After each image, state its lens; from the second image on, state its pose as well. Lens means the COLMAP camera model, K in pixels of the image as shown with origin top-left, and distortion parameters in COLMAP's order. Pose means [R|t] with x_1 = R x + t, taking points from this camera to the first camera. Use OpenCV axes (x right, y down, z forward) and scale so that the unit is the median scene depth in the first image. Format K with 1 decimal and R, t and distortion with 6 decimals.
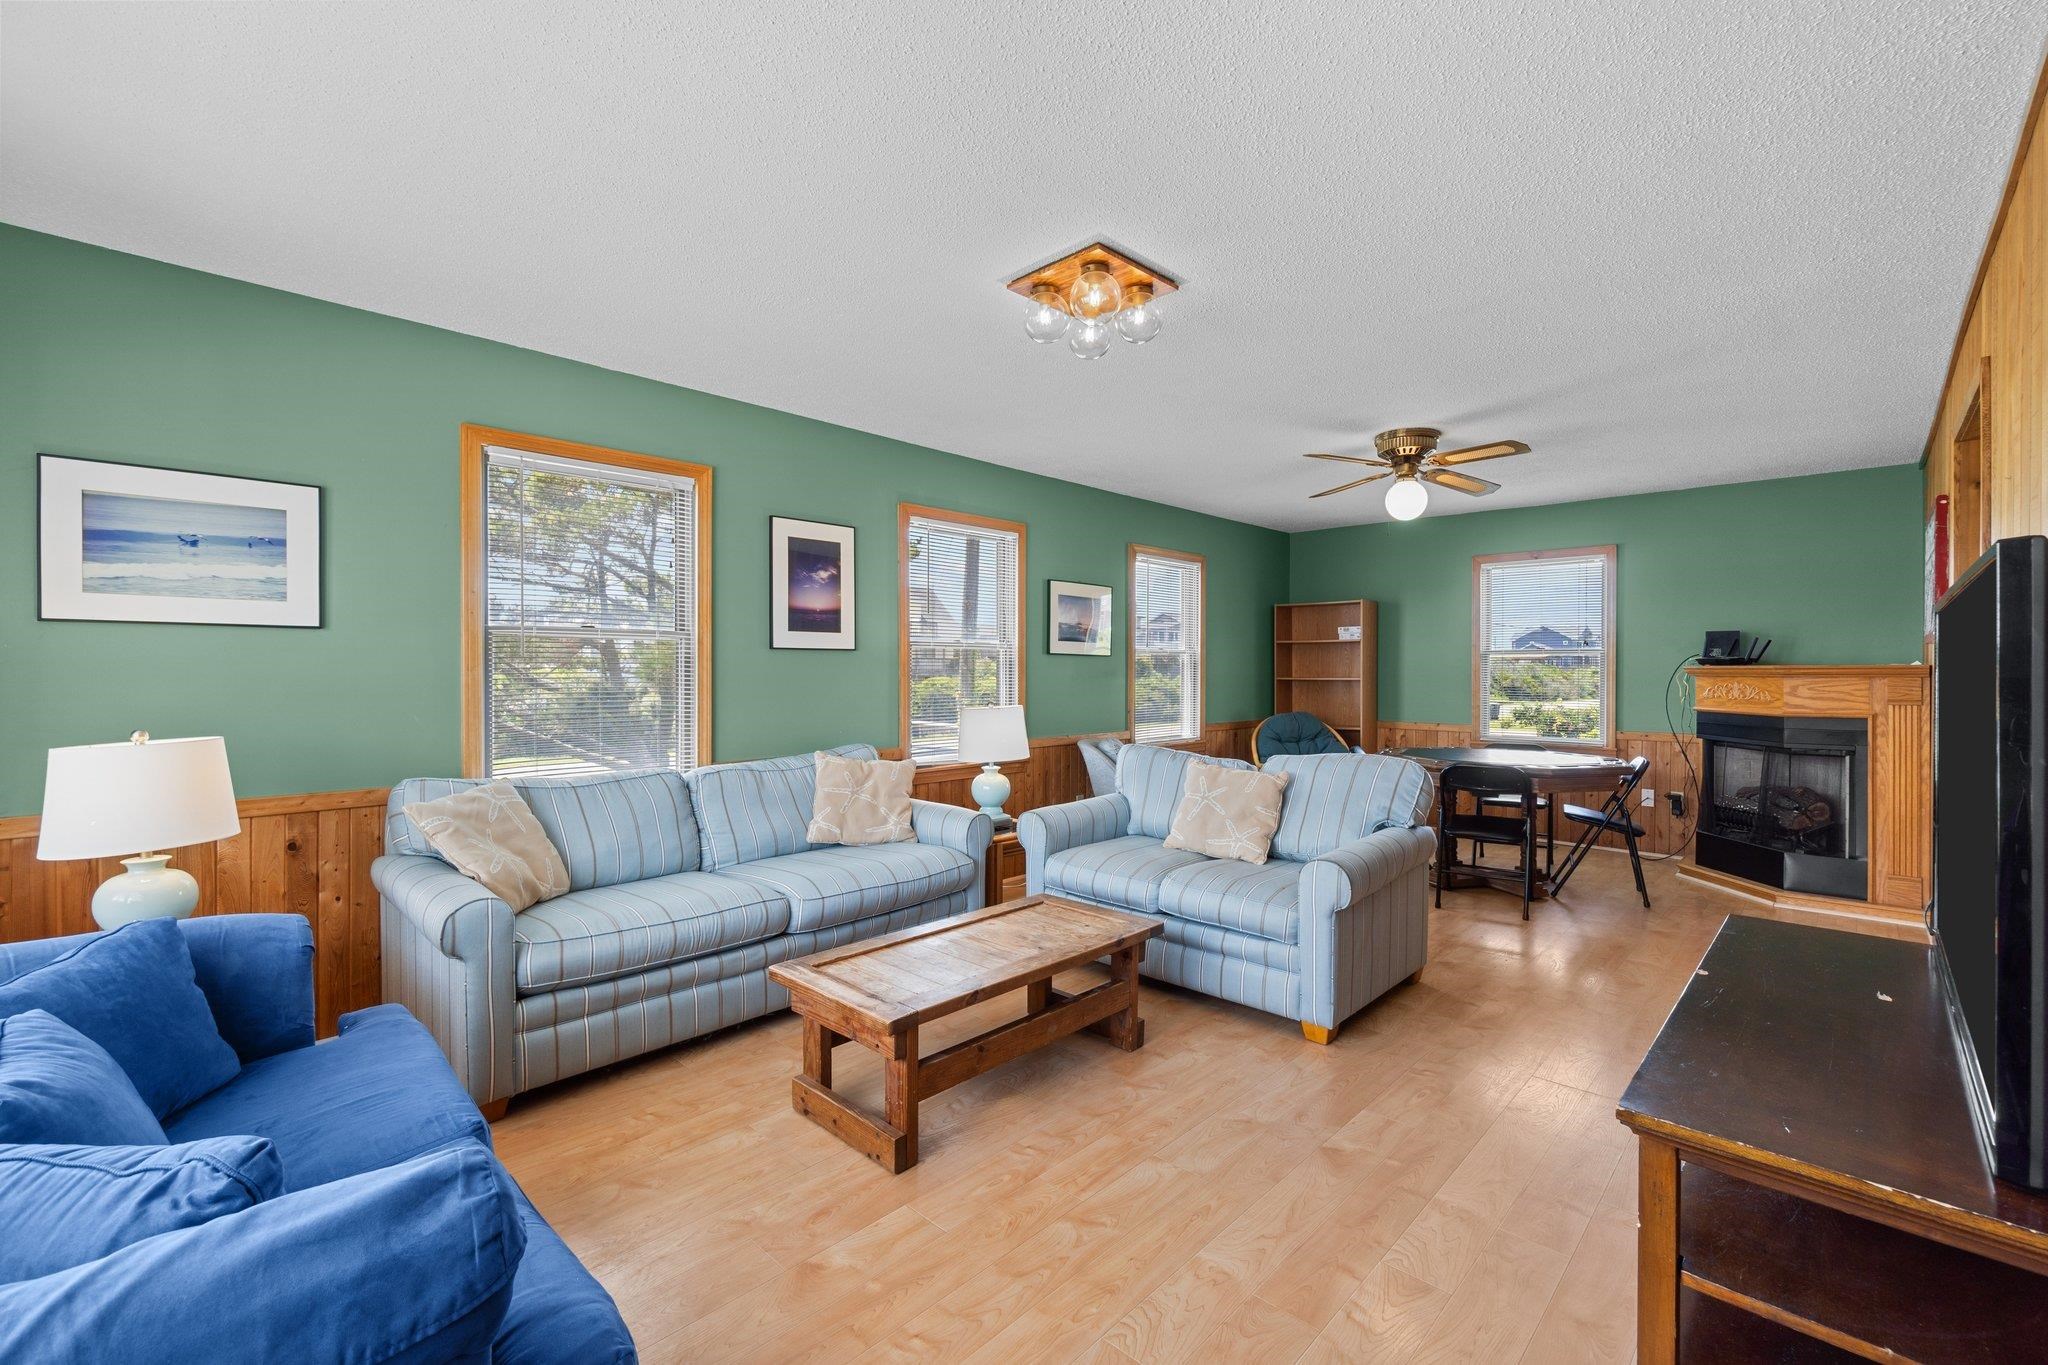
lens RADIAL K [[877.3, 0, 1026.4], [0, 877.3, 677.6], [0, 0, 1]] dist [-0.004536, 0.000106]
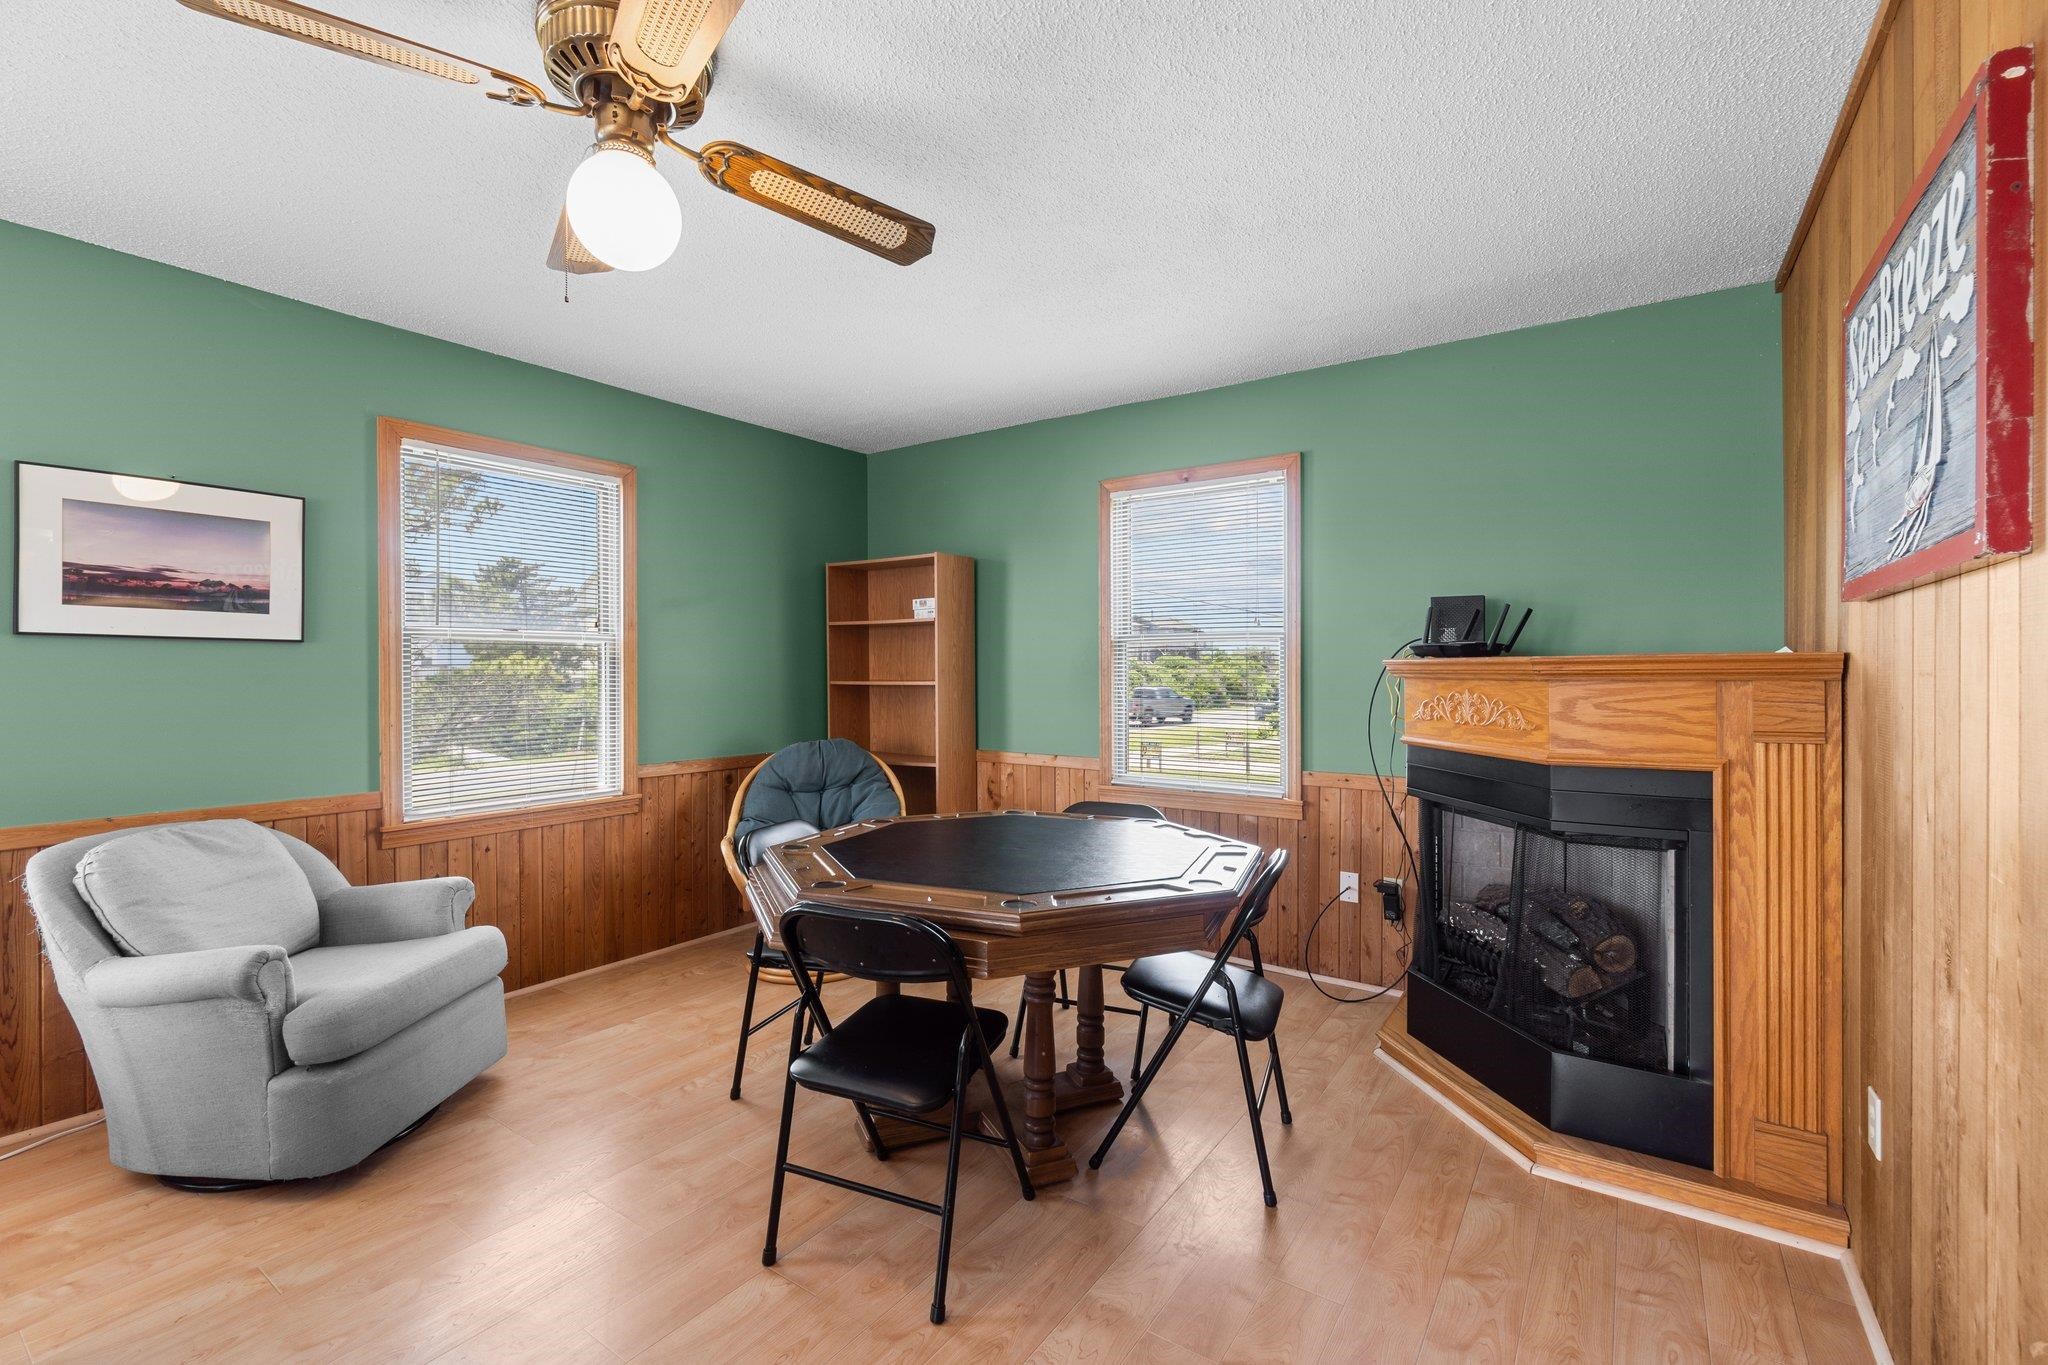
lens RADIAL K [[877.3, 0, 1022.0], [0, 877.3, 677.7], [0, 0, 1]] dist [-0.004536, 0.000106]
pose [[0.988630, -0.005035, 0.150284, 0.463105], [0.004971, 0.999987, 0.000804, -0.003612], [-0.150286, -0.000048, 0.988642, 0.518359]]
